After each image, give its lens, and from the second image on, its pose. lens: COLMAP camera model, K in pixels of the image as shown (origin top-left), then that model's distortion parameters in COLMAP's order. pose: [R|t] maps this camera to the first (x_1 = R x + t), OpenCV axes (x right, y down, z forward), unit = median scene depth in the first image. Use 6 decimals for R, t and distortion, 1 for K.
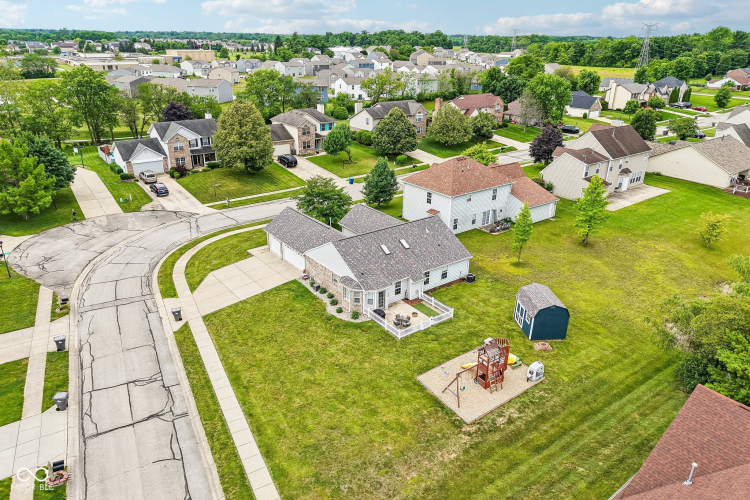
lens RADIAL K [[497.6, 0, 375.0], [0, 497.6, 250.0], [0, 0, 1]] dist [0.003502, -0.001085]
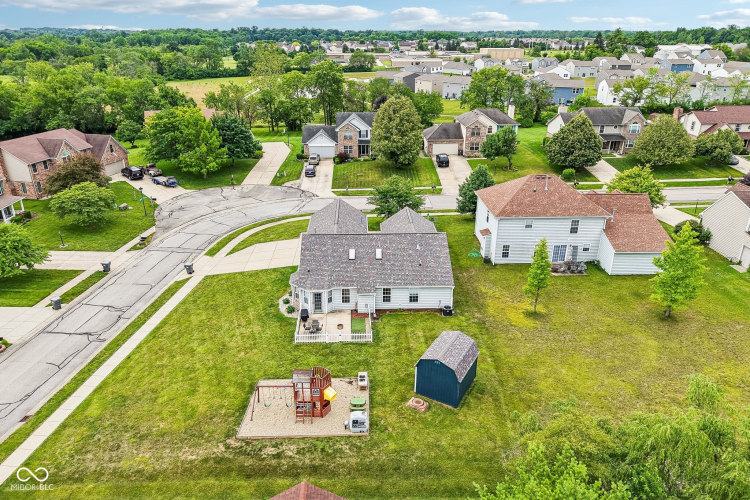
lens RADIAL K [[507.4, 0, 375.0], [0, 507.4, 250.0], [0, 0, 1]] dist [0.005767, -0.003620]
pose [[0.820126, 0.211741, -0.531563, 0.551043], [-0.214204, 0.975070, 0.057919, -0.071740], [0.530575, 0.066362, 0.845036, 0.199387]]
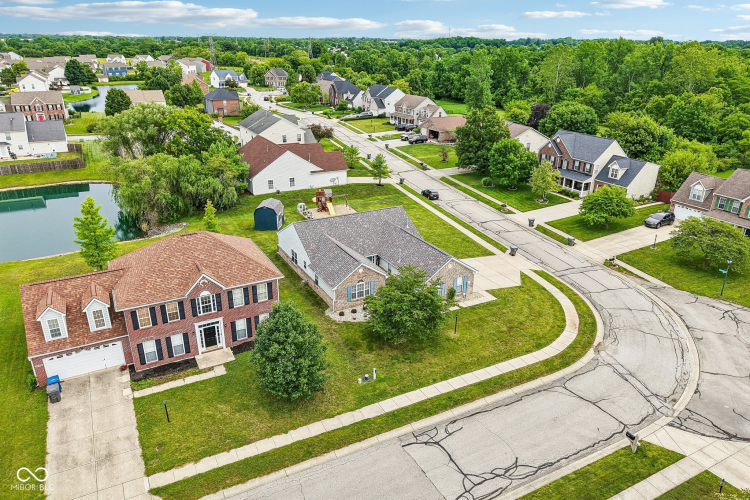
lens RADIAL K [[538.7, 0, 375.0], [0, 538.7, 250.0], [0, 0, 1]] dist [0.001392, -0.000520]
pose [[-0.989892, -0.071860, 0.122271, -0.190653], [0.035207, 0.710635, 0.702679, -0.850023], [-0.137385, 0.699881, -0.700922, 1.929412]]
